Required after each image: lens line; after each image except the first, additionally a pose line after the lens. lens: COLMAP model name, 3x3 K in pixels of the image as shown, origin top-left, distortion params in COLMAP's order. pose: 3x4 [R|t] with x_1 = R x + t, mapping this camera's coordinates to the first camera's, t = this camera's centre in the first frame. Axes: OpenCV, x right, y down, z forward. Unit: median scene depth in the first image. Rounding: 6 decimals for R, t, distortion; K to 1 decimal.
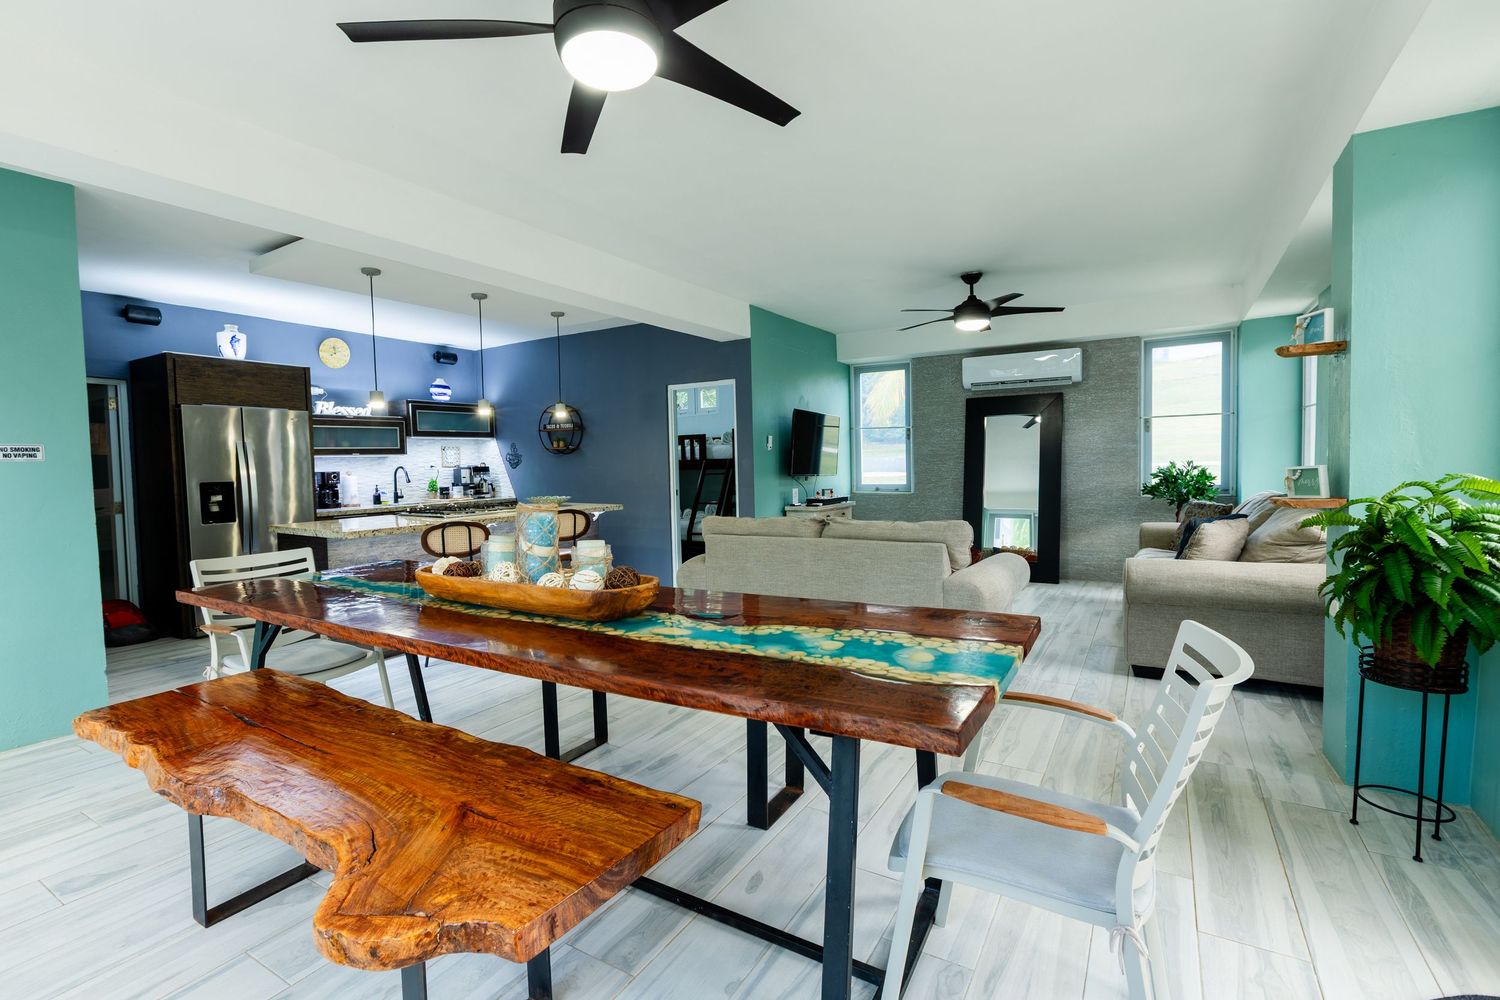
lens RADIAL K [[672.0, 0, 742.0], [0, 672.0, 496.0], [0, 0, 1]] dist [0.001402, 0.000435]
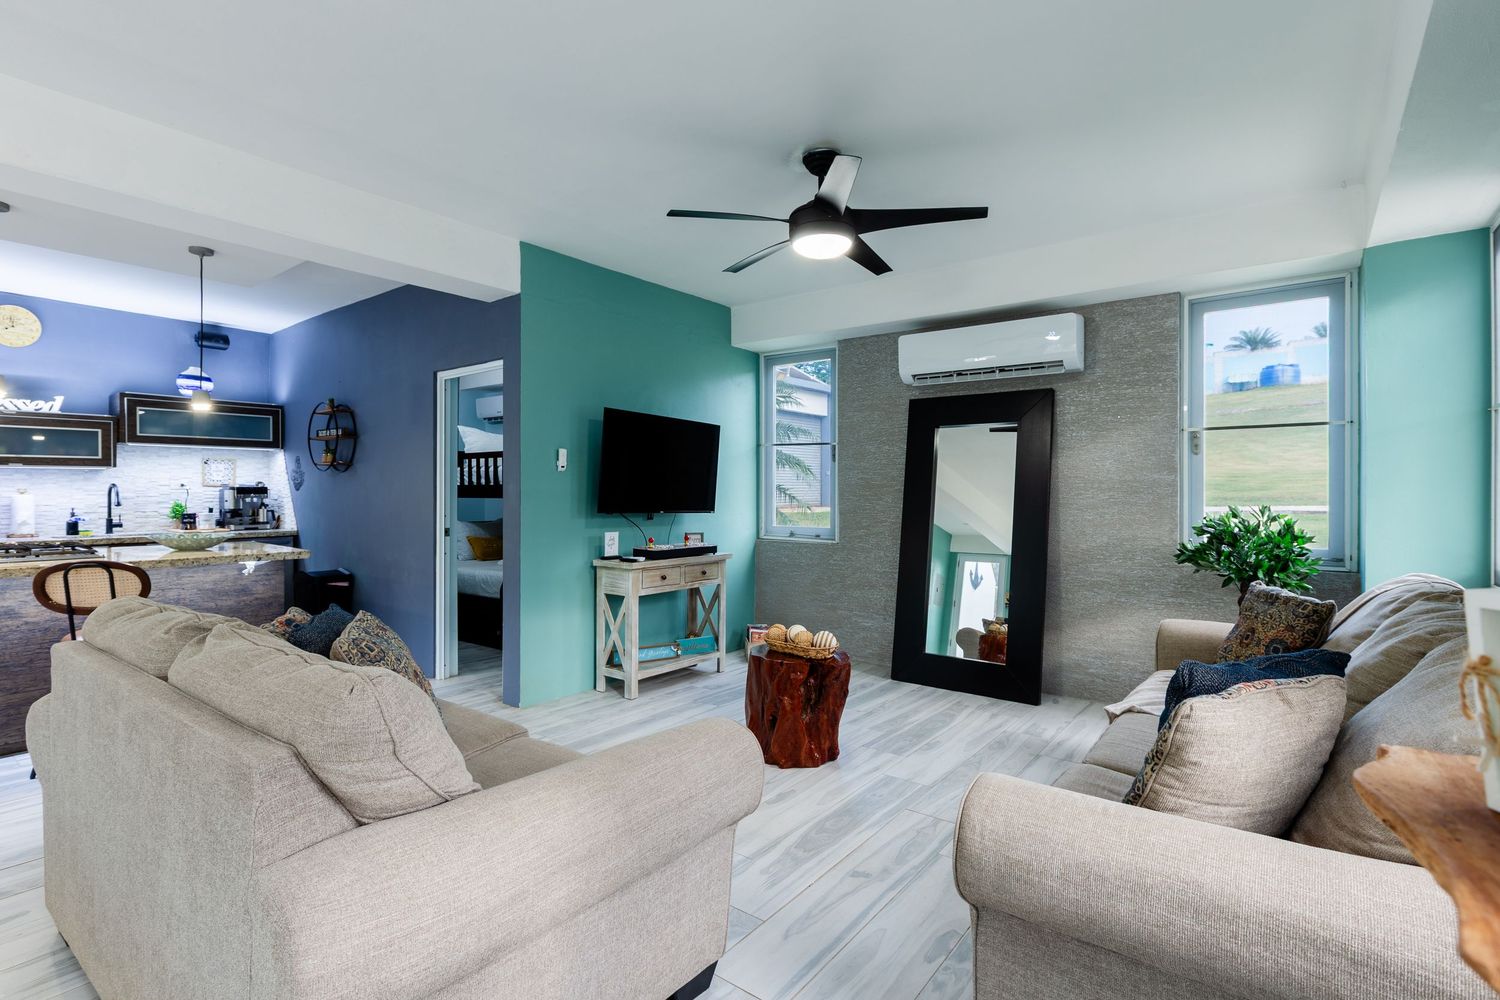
lens RADIAL K [[698.6, 0, 748.2], [0, 698.6, 496.5], [0, 0, 1]] dist [-0.001663, -0.000393]
pose [[0.993413, 0.025754, -0.111654, 0.278645], [-0.030447, 0.998714, -0.040534, -0.021703], [0.110466, 0.043667, 0.992920, 0.346713]]
